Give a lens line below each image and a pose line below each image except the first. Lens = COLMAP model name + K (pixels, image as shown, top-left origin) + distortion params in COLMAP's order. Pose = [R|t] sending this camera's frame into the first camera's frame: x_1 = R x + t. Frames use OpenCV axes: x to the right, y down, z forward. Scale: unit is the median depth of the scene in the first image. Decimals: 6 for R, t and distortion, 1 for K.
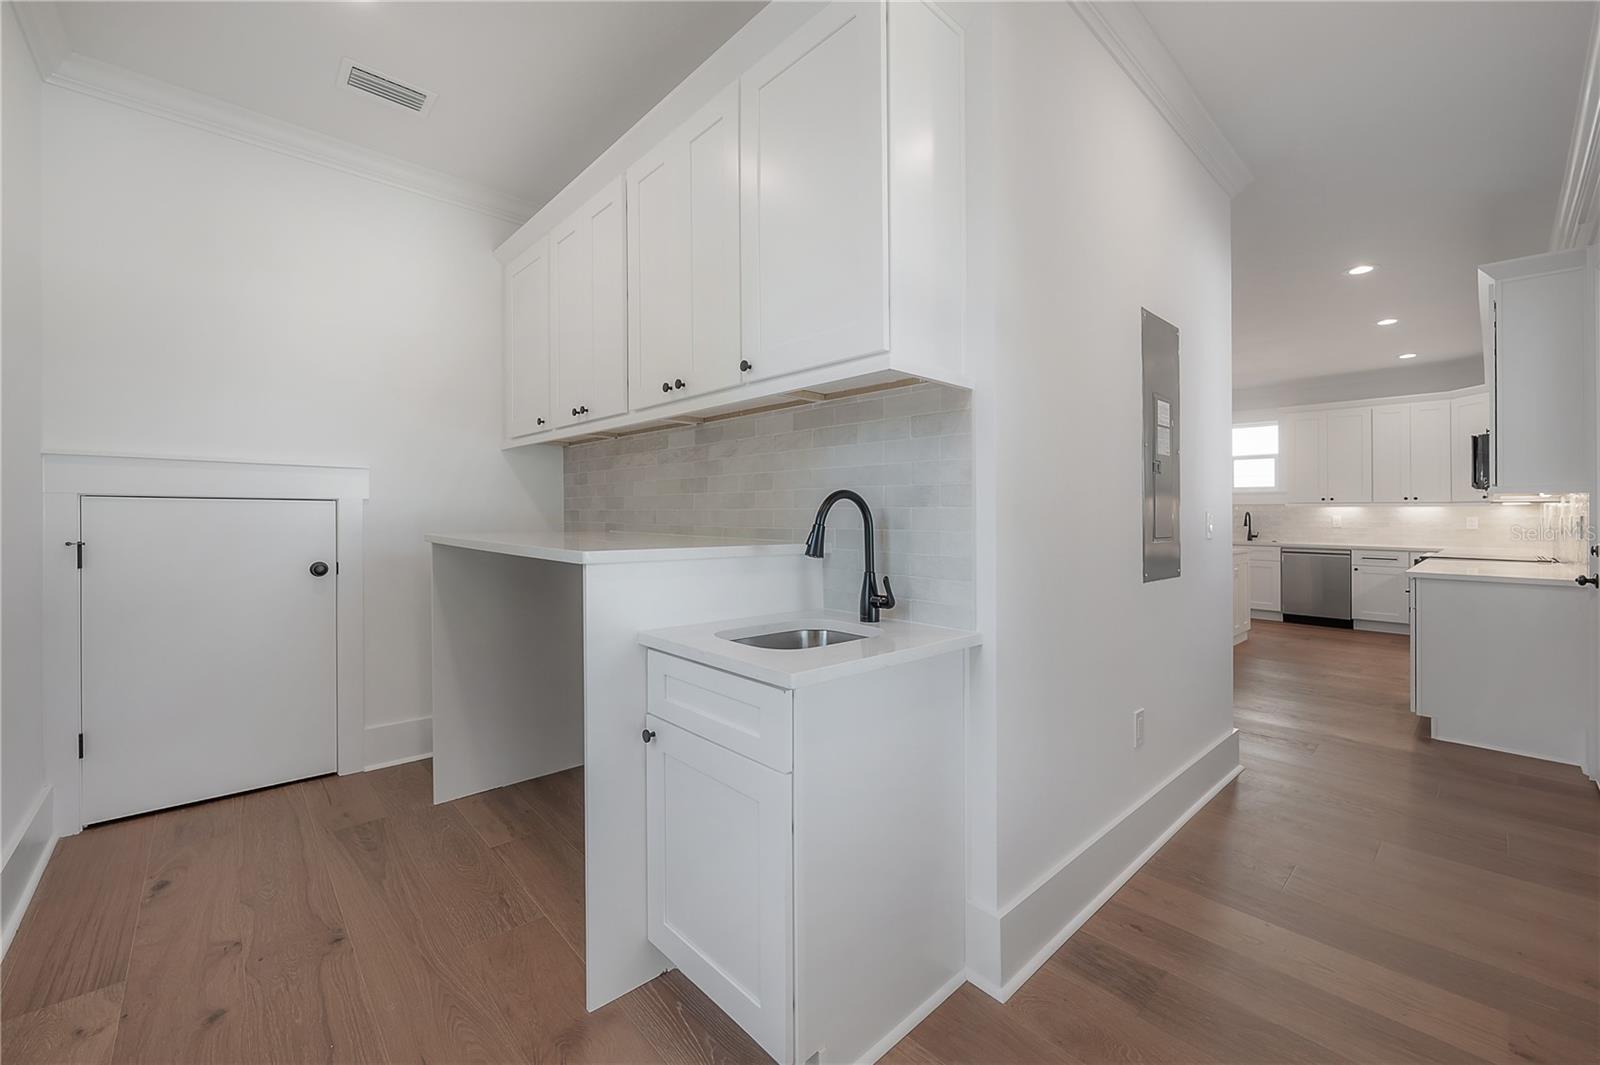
lens RADIAL K [[645.0, 0, 794.4], [0, 645.0, 513.6], [0, 0, 1]] dist [0.001375, 0.000010]
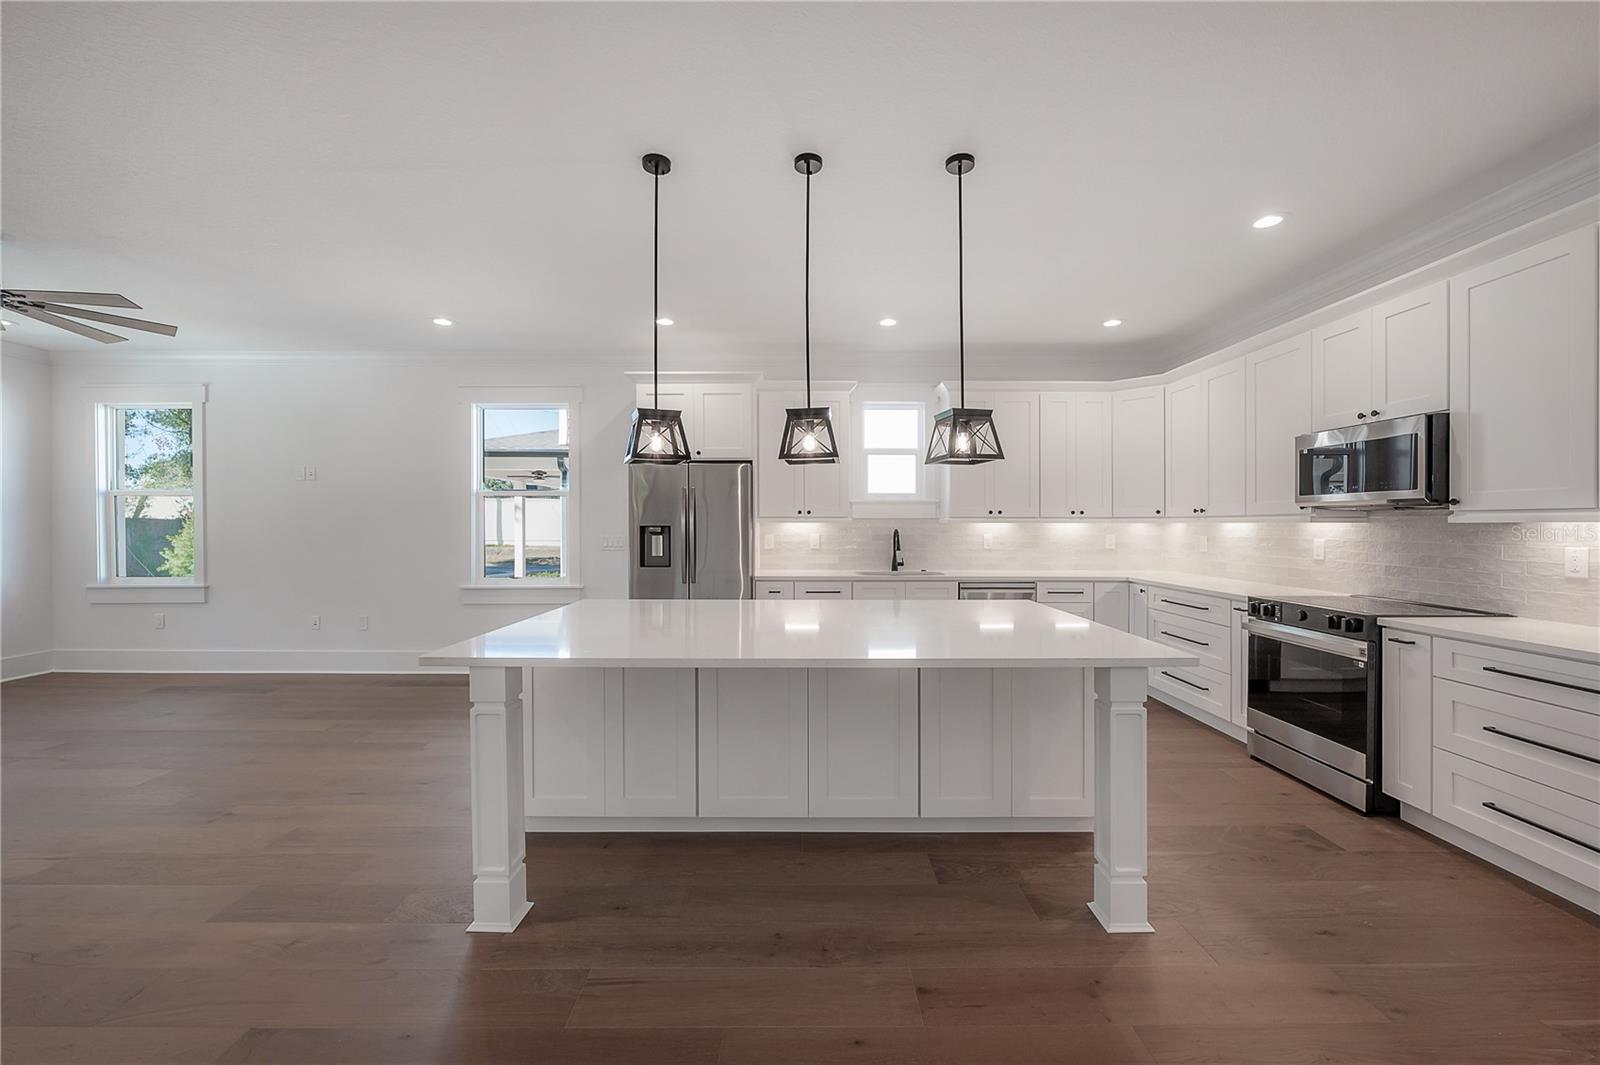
lens RADIAL K [[635.3, 0, 798.0], [0, 635.3, 527.7], [0, 0, 1]] dist [-0.010501, -0.000063]
pose [[0.670303, -0.006162, 0.742062, 0.140995], [-0.000087, 0.999965, 0.008382, -0.010835], [-0.742088, -0.005683, 0.670279, 0.690909]]
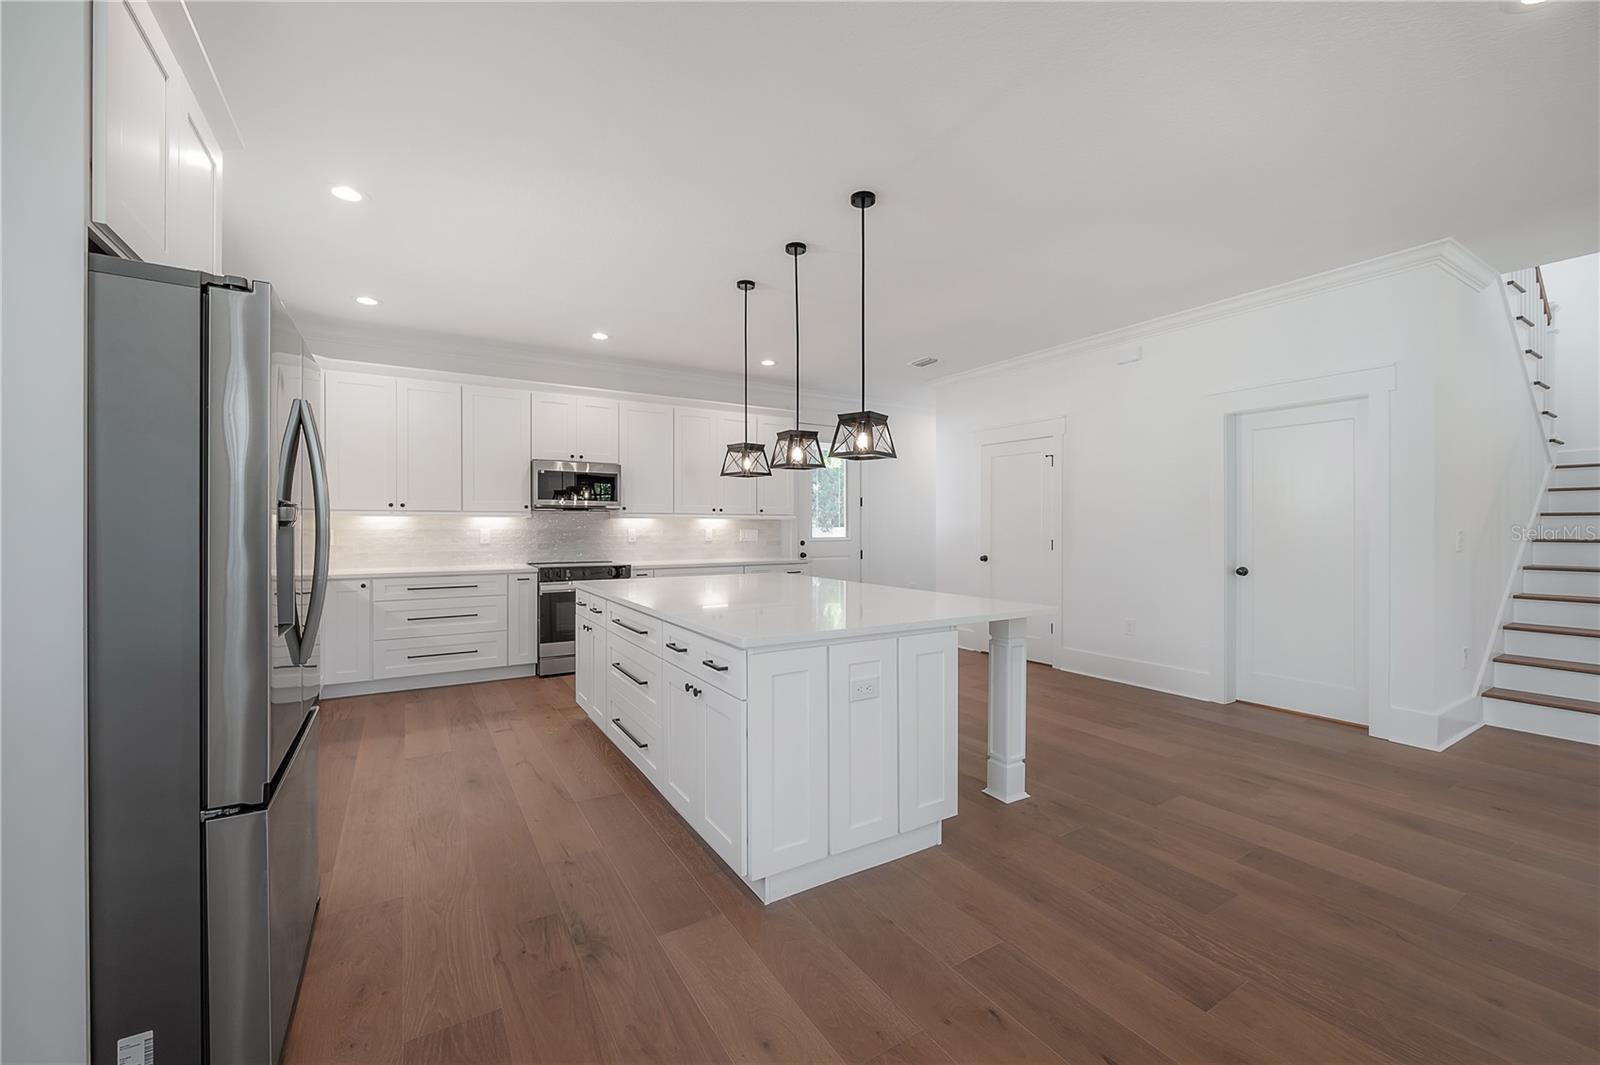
lens RADIAL K [[638.3, 0, 800.0], [0, 638.3, 532.5], [0, 0, 1]] dist [-0.002713, -0.000227]
pose [[-0.983528, -0.004014, 0.180711, 0.321688], [-0.002614, 0.999965, 0.007985, 0.000648], [-0.180737, 0.007381, -0.983504, 1.419230]]
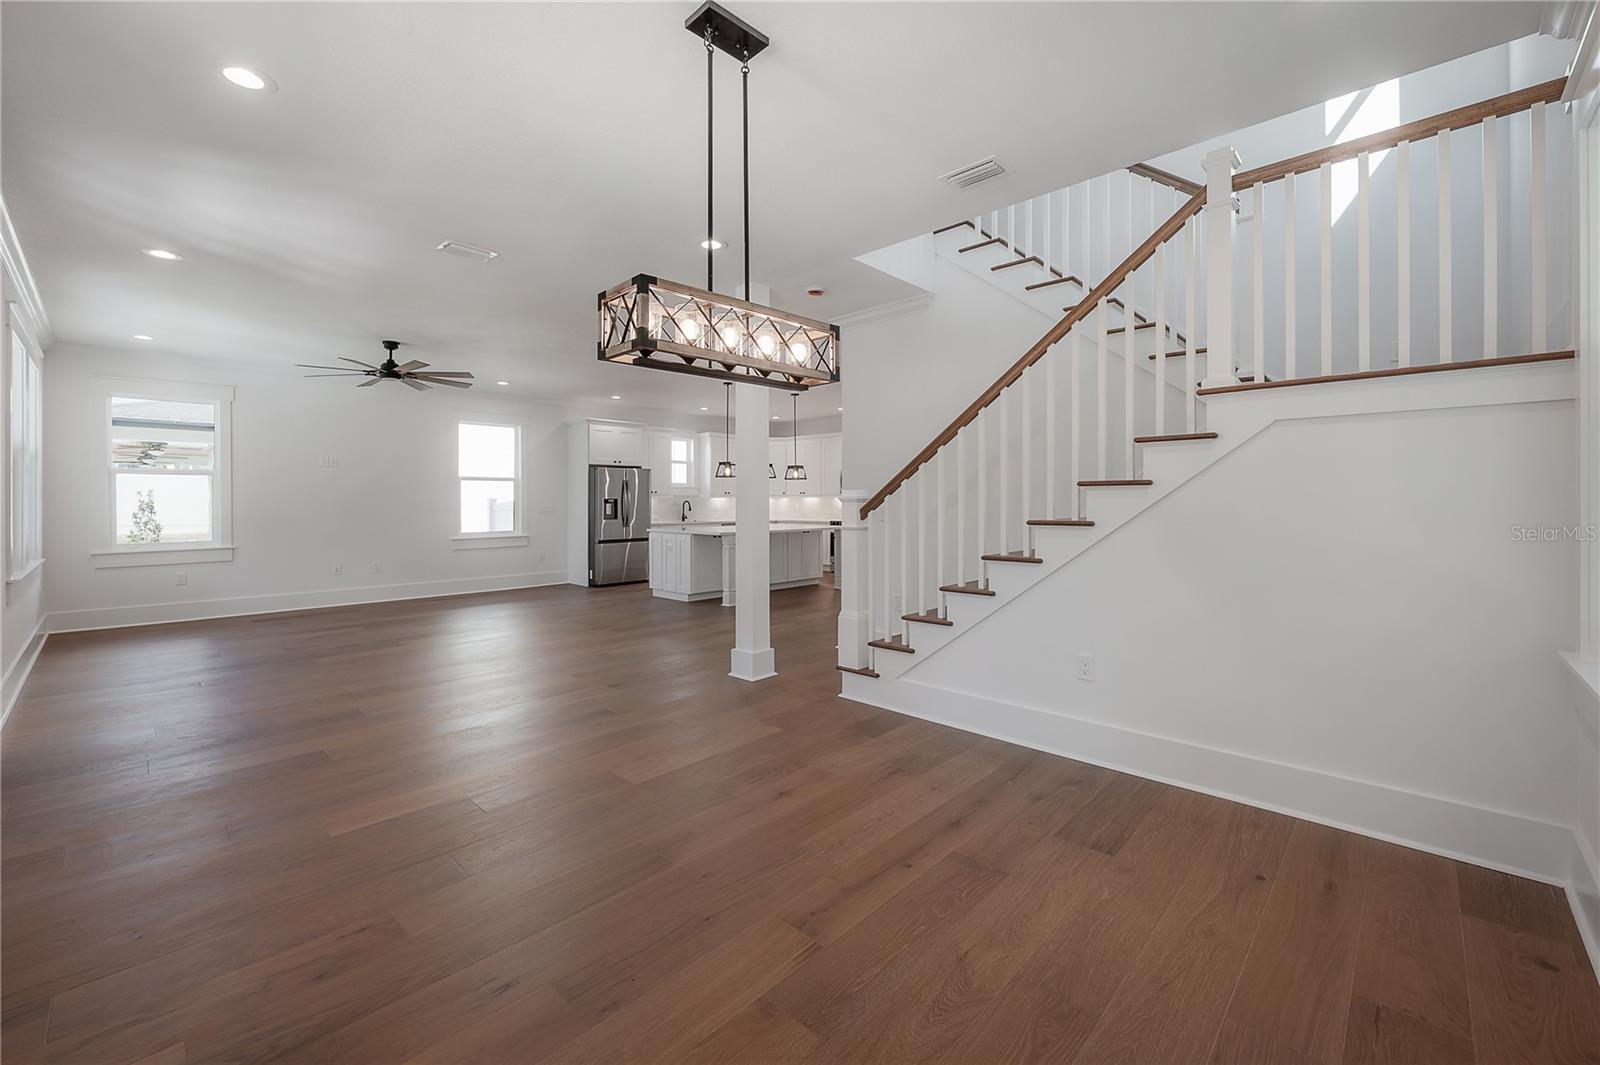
lens RADIAL K [[655.3, 0, 793.1], [0, 655.3, 491.0], [0, 0, 1]] dist [-0.000747, -0.000026]
pose [[-0.067721, 0.013428, 0.997614, -0.857050], [0.001088, 0.999910, -0.013385, -0.004704], [-0.997704, 0.000179, -0.067730, 0.956487]]
